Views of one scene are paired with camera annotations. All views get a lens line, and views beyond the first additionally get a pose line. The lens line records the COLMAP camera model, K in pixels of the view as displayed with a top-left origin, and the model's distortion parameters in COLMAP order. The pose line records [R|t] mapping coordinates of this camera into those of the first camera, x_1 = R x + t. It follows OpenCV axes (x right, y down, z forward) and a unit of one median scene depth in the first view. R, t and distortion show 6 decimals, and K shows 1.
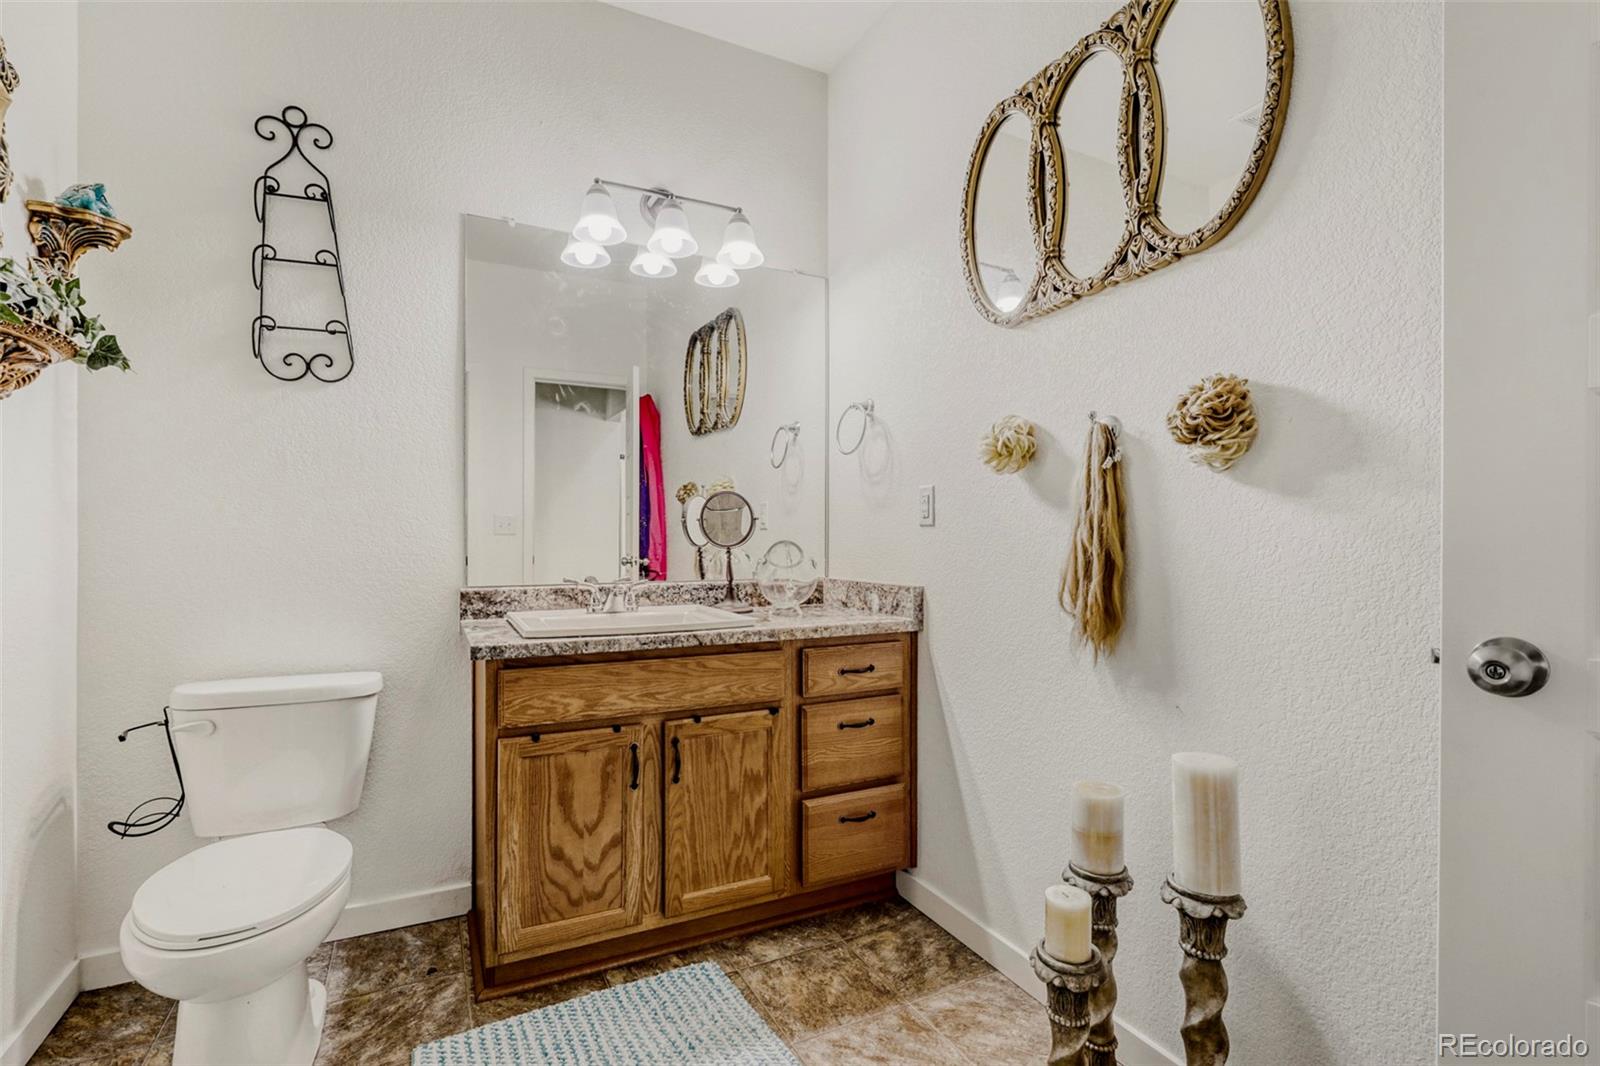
lens RADIAL K [[739.6, 0, 821.7], [0, 739.6, 537.3], [0, 0, 1]] dist [-0.020008, 0.004880]
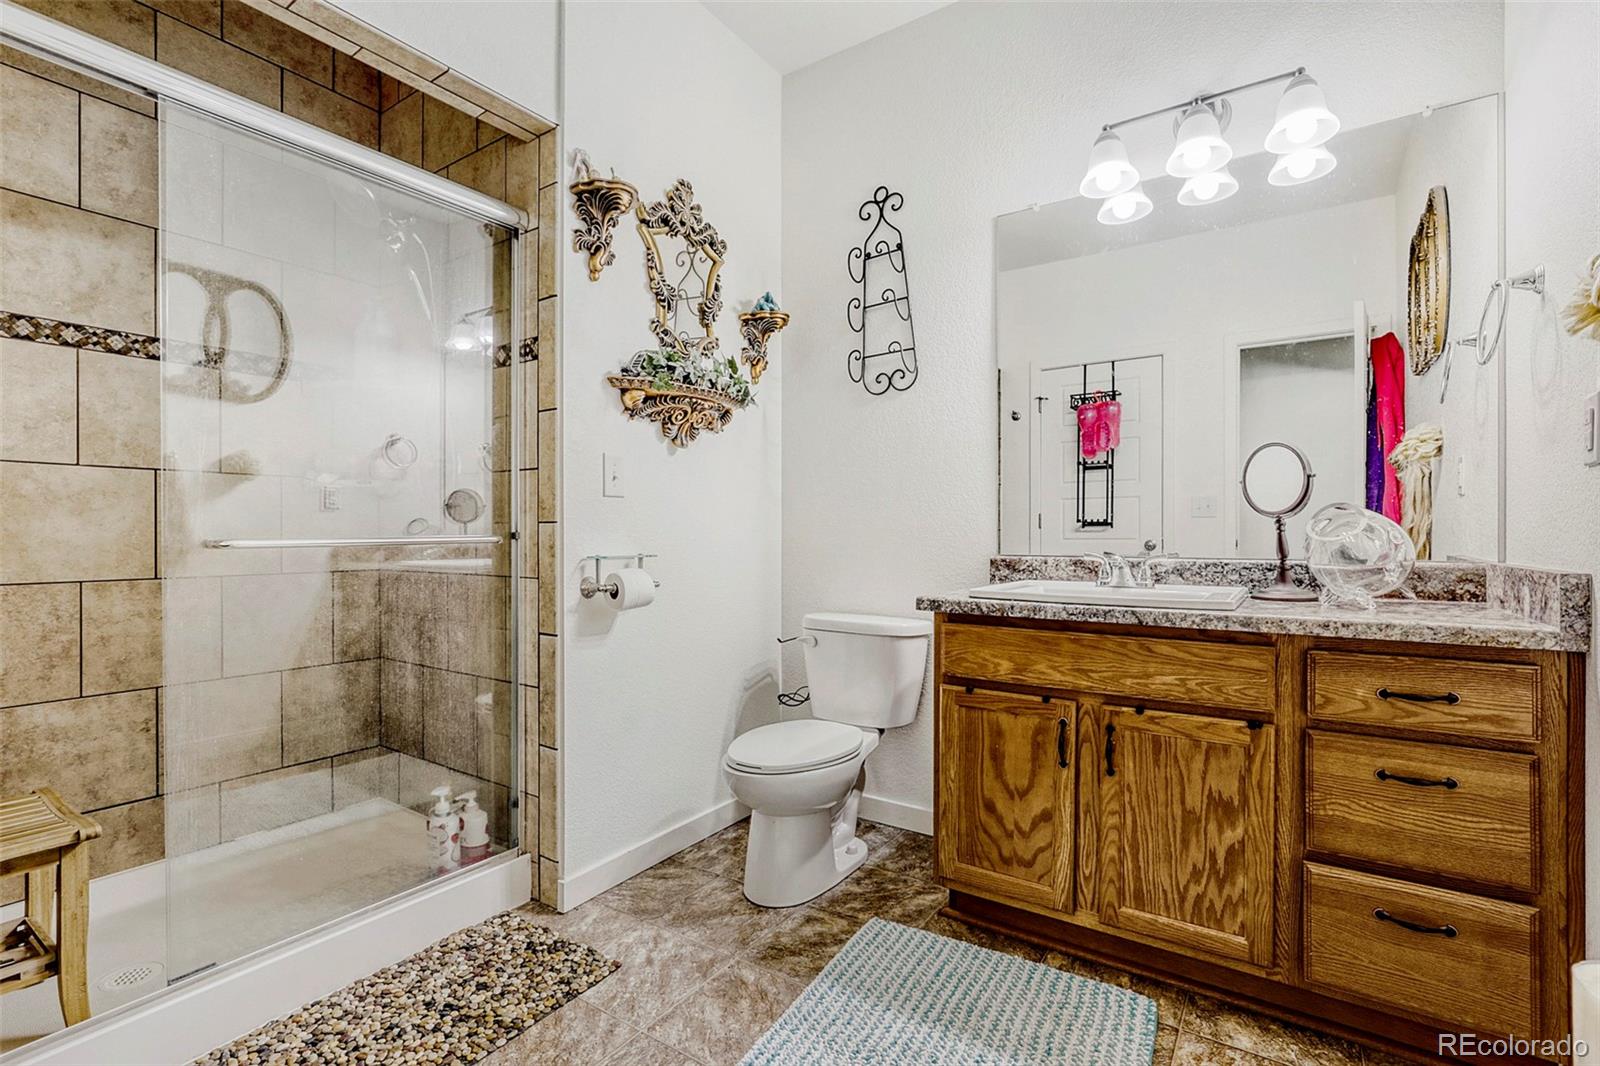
lens RADIAL K [[739.6, 0, 797.1], [0, 739.6, 534.0], [0, 0, 1]] dist [-0.020008, 0.004880]
pose [[0.469464, -0.001283, -0.882951, 0.389775], [0.002734, 0.999996, 0.000000, 0.039208], [0.882948, -0.002414, 0.469465, 0.240570]]
